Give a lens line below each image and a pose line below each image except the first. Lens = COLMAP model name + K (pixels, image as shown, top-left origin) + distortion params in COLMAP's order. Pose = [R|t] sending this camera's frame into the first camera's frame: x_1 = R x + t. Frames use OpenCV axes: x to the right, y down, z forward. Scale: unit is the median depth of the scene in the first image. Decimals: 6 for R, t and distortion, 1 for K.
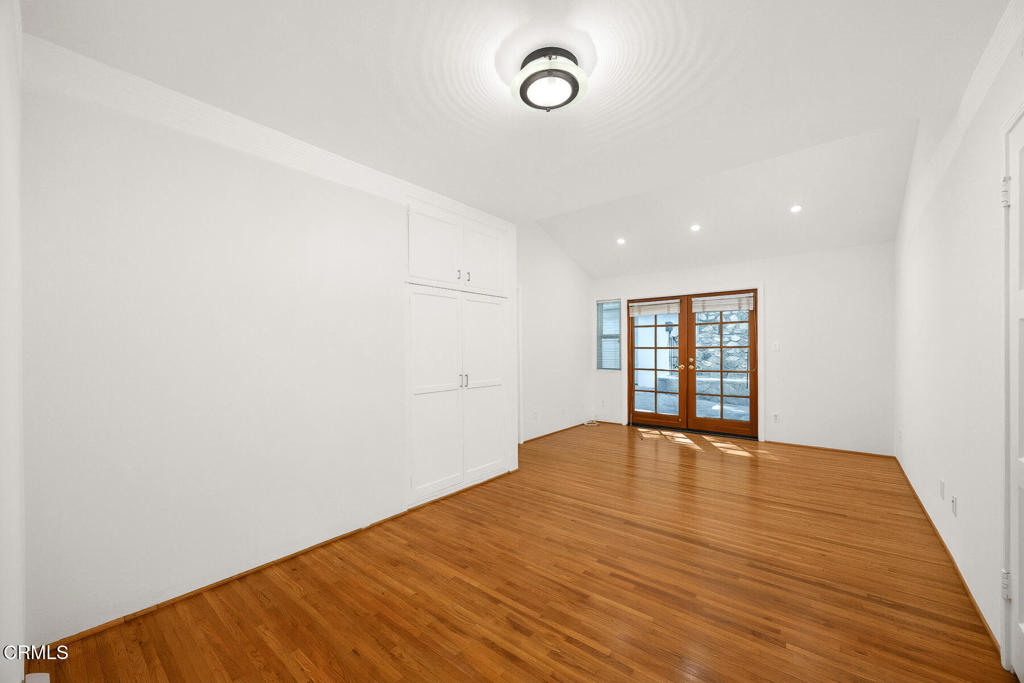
lens RADIAL K [[402.7, 0, 517.0], [0, 402.7, 344.7], [0, 0, 1]] dist [-0.000426, -0.000222]
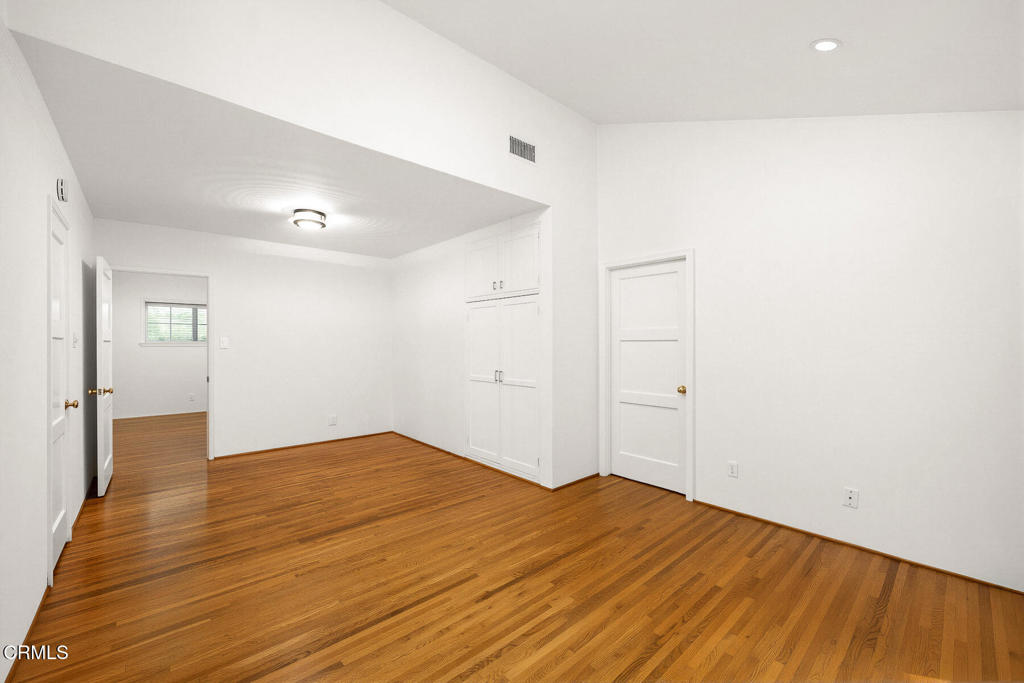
lens RADIAL K [[402.7, 0, 517.3], [0, 402.7, 345.1], [0, 0, 1]] dist [-0.000426, -0.000222]
pose [[-0.154377, 0.000581, -0.988012, 1.028897], [0.006411, 0.999979, -0.000413, 0.000748], [0.987991, -0.006398, -0.154377, 1.265982]]
